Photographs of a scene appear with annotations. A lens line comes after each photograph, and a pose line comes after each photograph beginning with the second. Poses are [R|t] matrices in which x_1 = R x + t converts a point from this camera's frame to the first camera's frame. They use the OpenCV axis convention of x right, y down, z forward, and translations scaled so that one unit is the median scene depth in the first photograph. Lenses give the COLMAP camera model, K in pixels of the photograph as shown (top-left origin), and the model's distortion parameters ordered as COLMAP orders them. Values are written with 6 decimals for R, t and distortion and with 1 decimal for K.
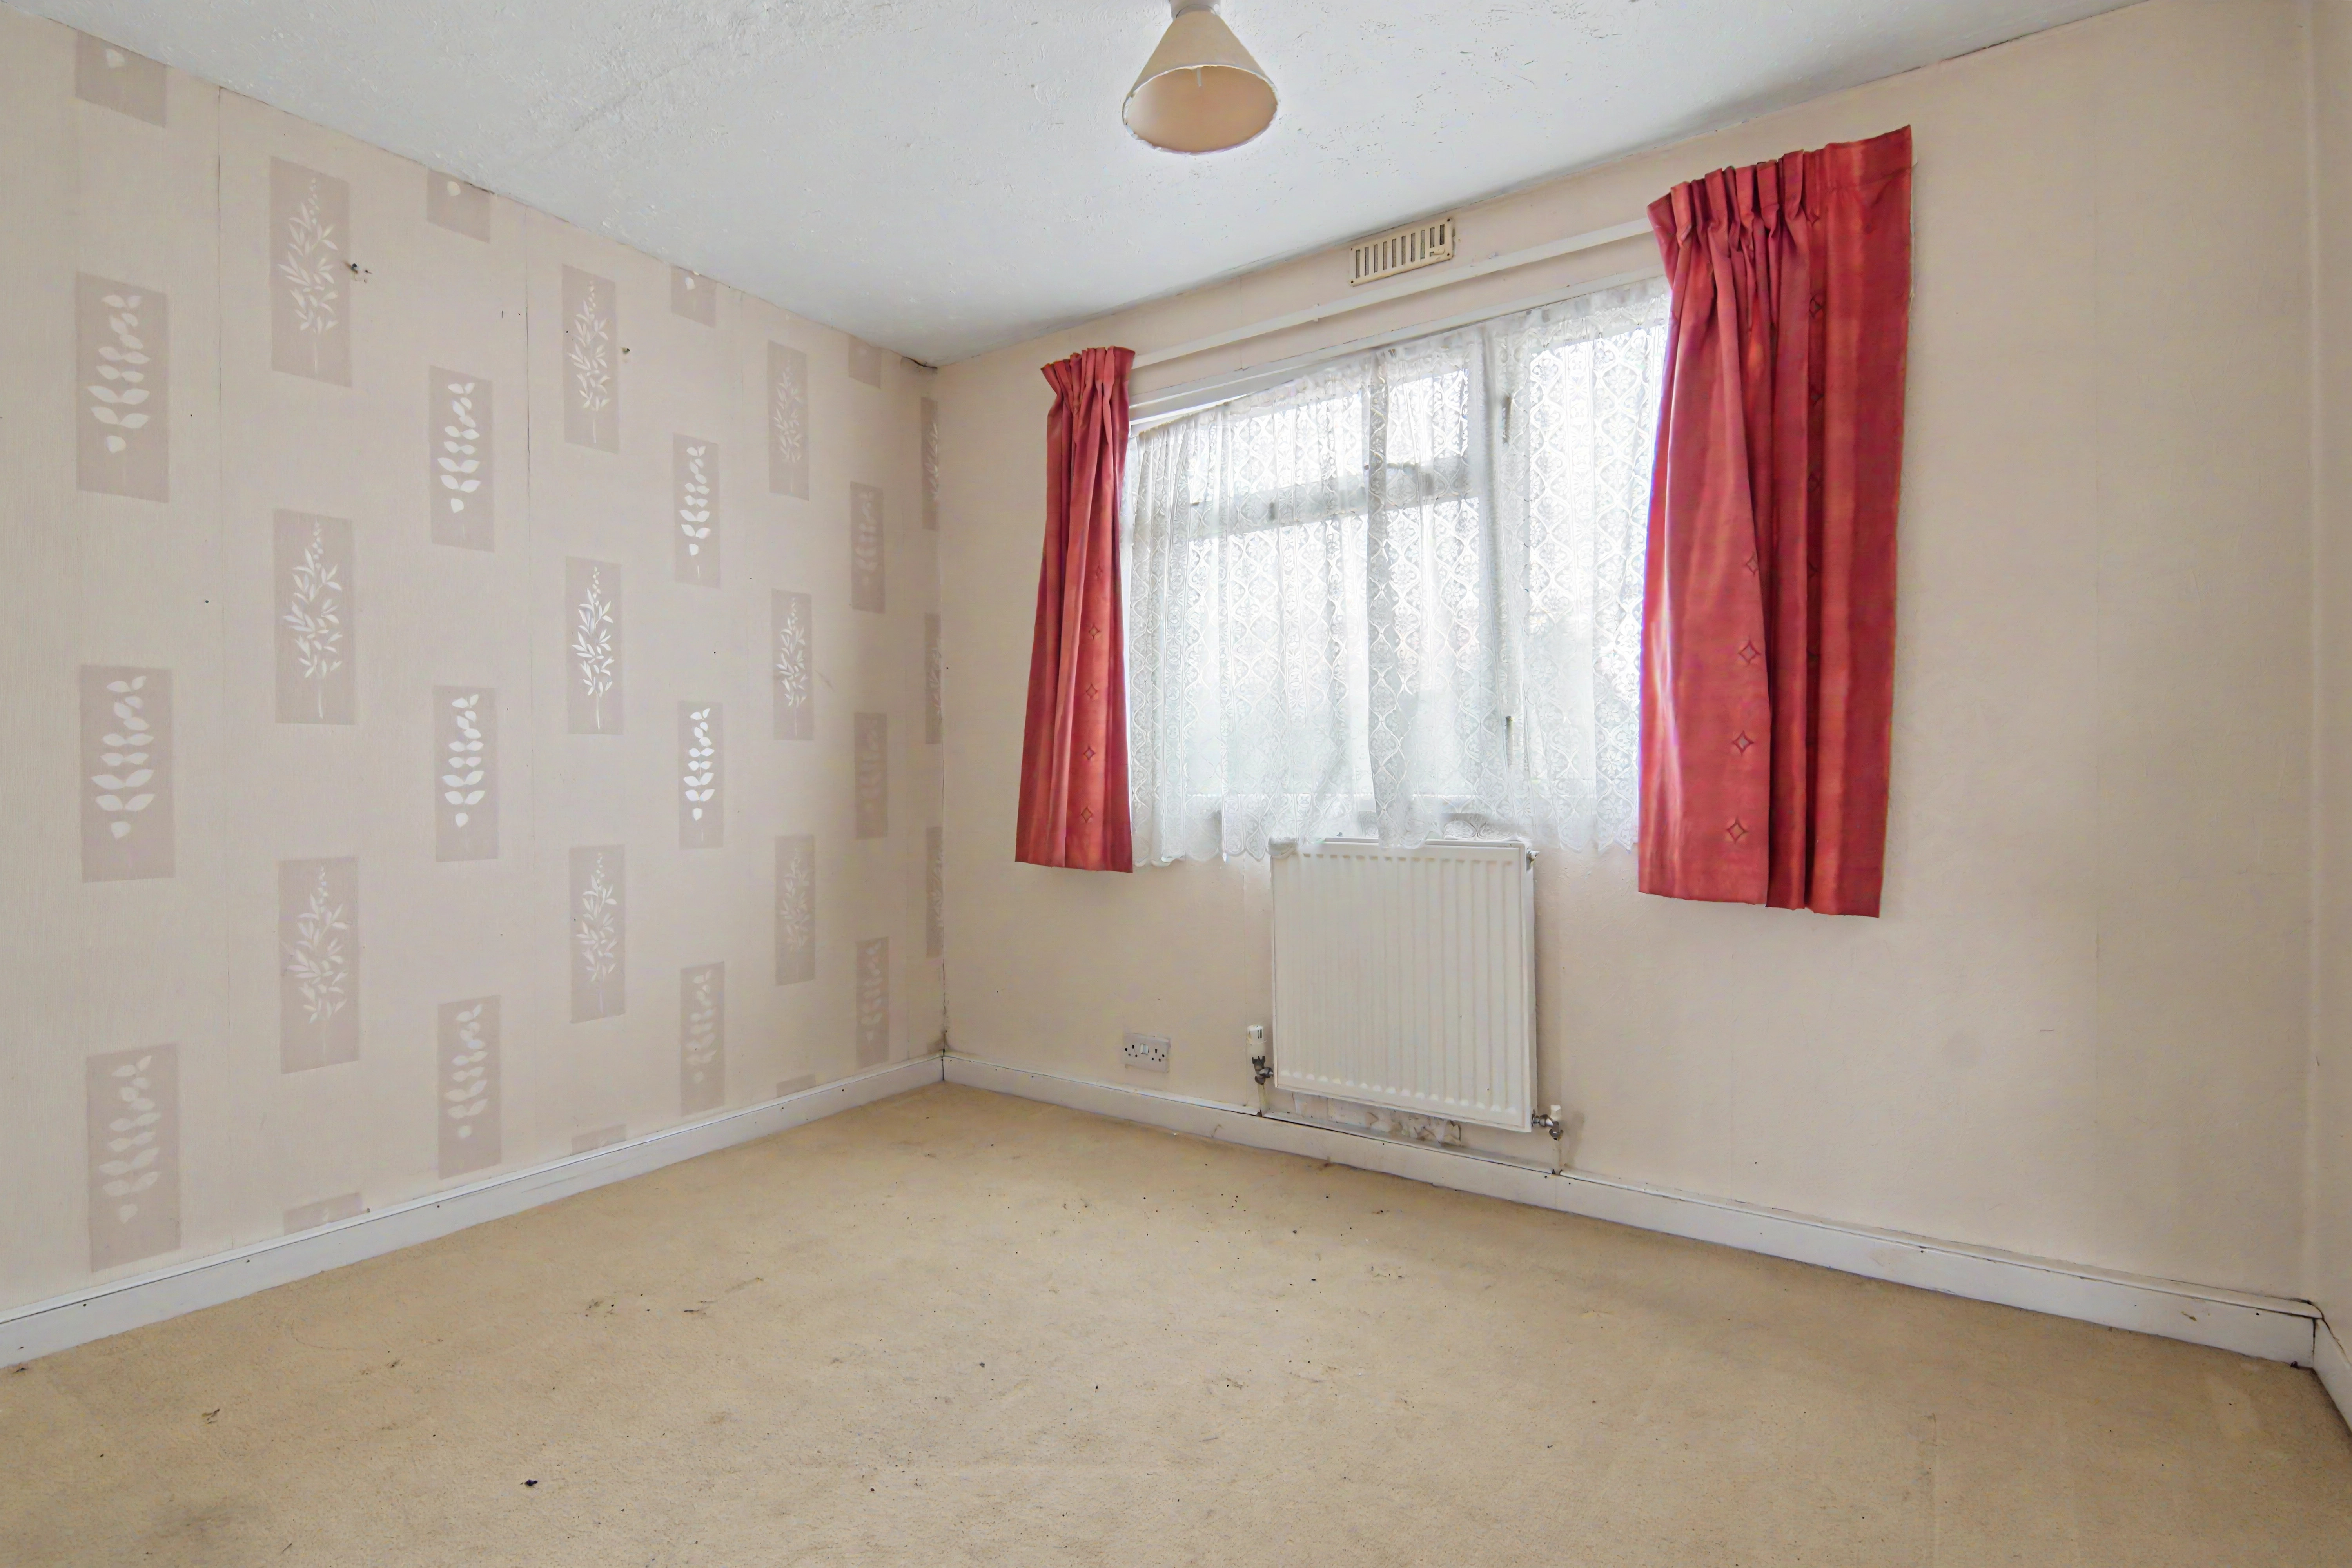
lens RADIAL K [[1150.9, 0, 1164.7], [0, 1150.9, 782.0], [0, 0, 1]] dist [0.015849, -0.009951]
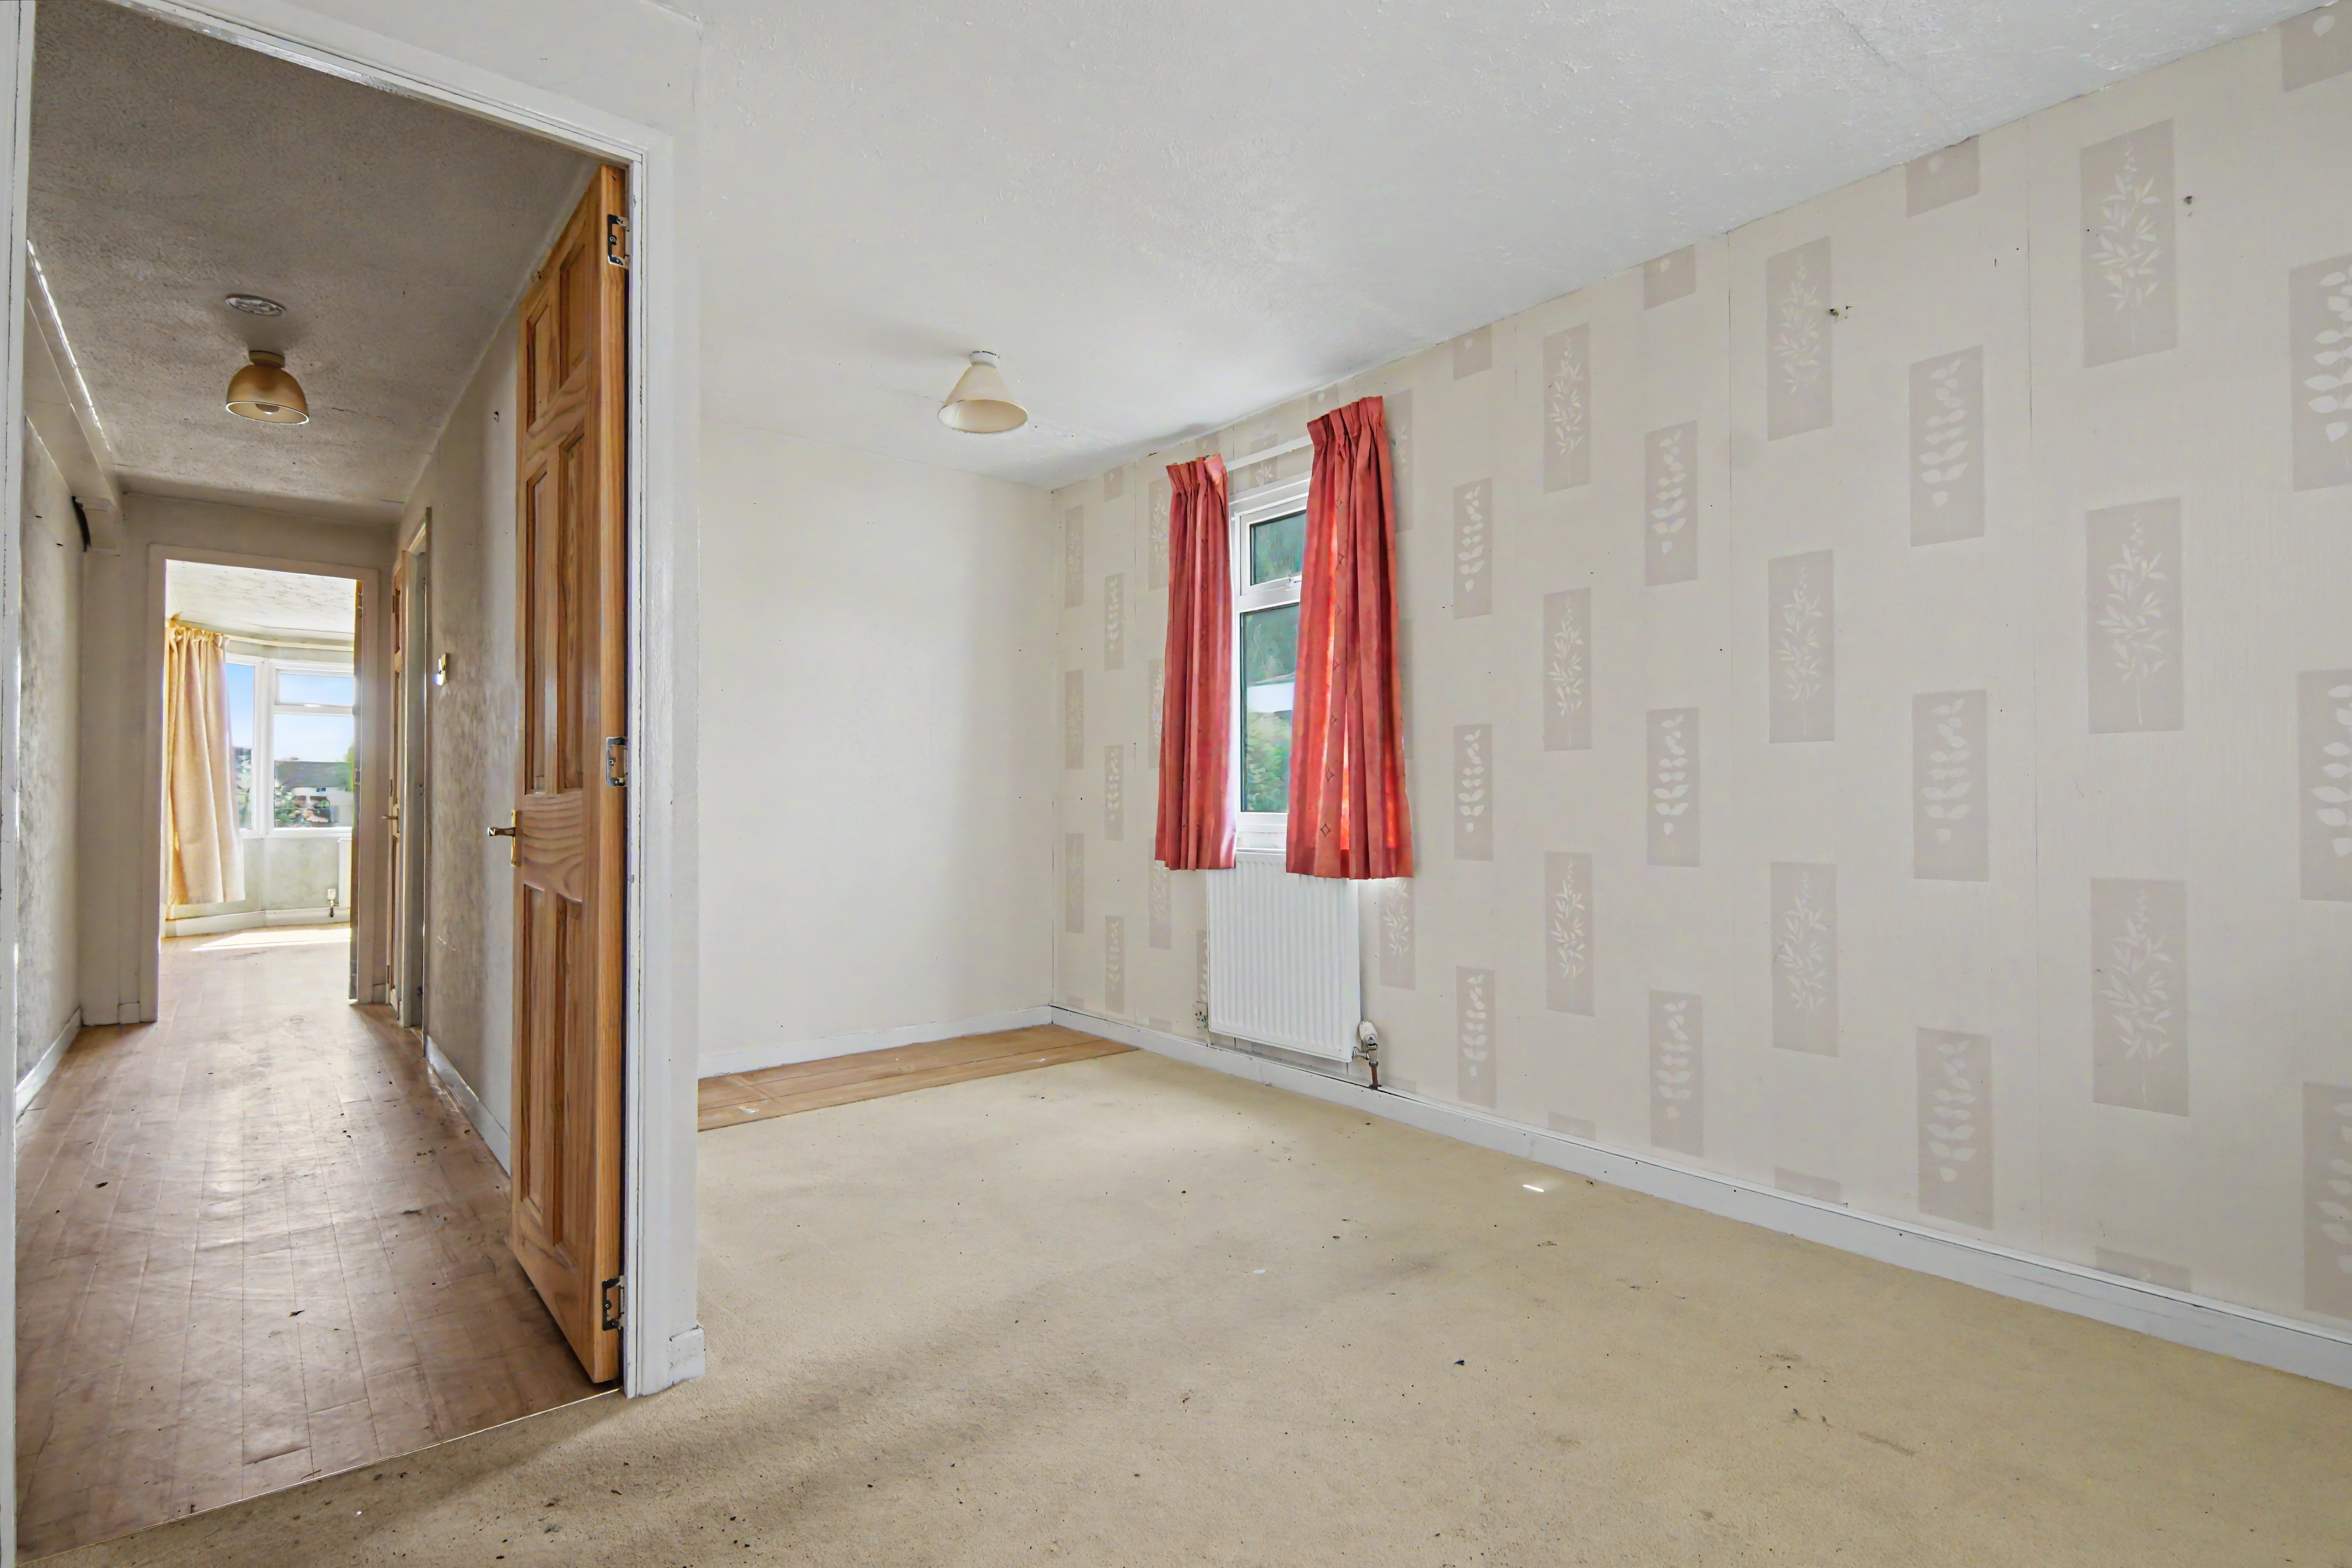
lens RADIAL K [[1150.9, 0, 1157.1], [0, 1150.9, 784.8], [0, 0, 1]] dist [0.015849, -0.009951]
pose [[-0.288126, -0.002207, -0.957590, 0.512861], [-0.001333, 0.999997, -0.001904, -0.006856], [0.957592, 0.000728, -0.288128, 0.733751]]
